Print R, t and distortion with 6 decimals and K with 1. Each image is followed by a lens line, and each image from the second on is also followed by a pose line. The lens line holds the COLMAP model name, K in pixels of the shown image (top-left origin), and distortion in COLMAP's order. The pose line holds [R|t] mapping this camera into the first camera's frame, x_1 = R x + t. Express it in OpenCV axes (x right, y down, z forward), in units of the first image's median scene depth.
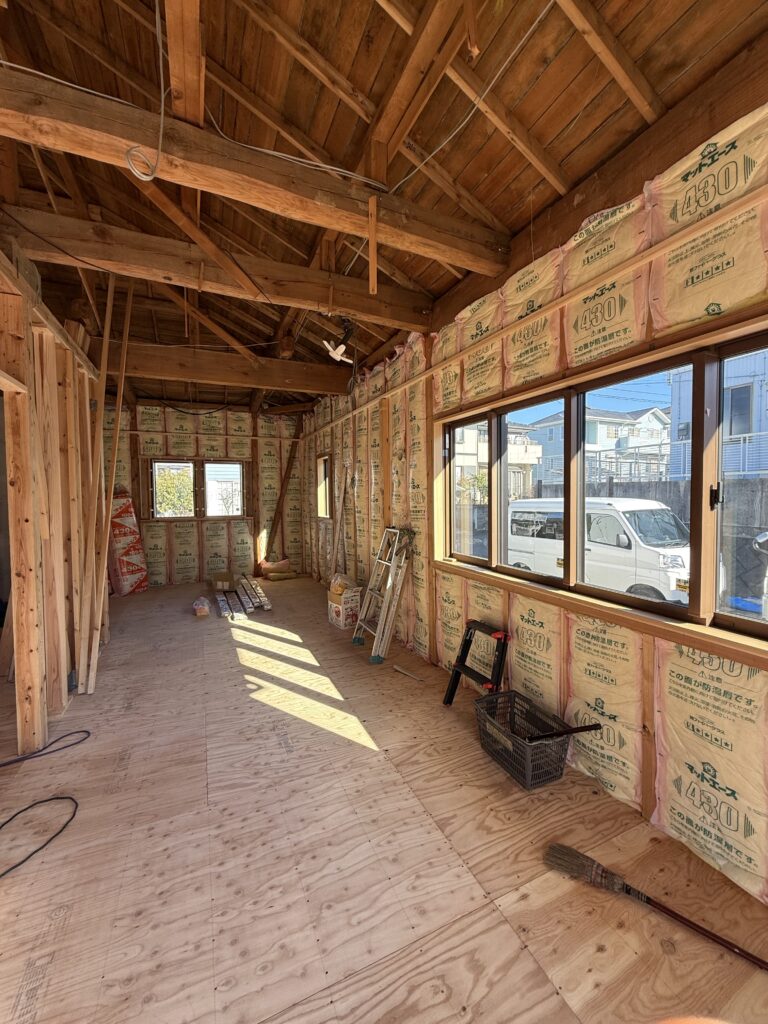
lens RADIAL K [[418.7, 0, 384.0], [0, 418.7, 512.0], [0, 0, 1]] dist [0.009926, -0.000442]
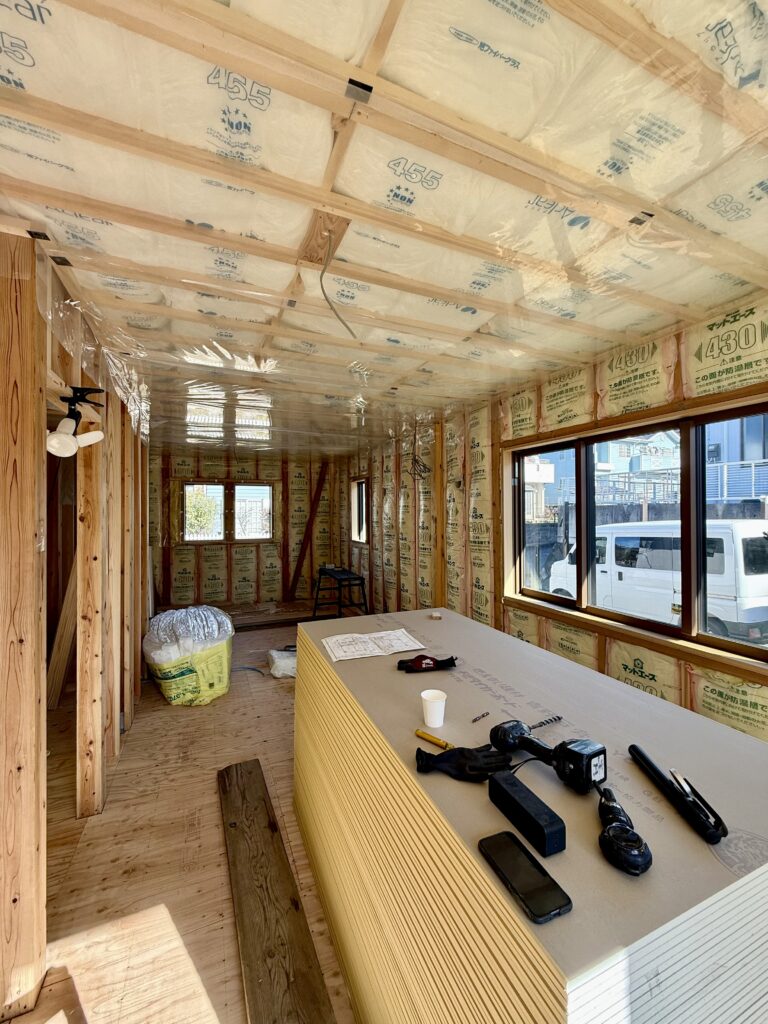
lens RADIAL K [[418.7, 0, 384.0], [0, 418.7, 512.0], [0, 0, 1]] dist [0.009926, -0.000442]
pose [[0.999940, 0.005212, -0.009681, -0.132737], [-0.005591, 0.999206, -0.039454, -0.032679], [0.009468, 0.039506, 0.999174, 0.048713]]
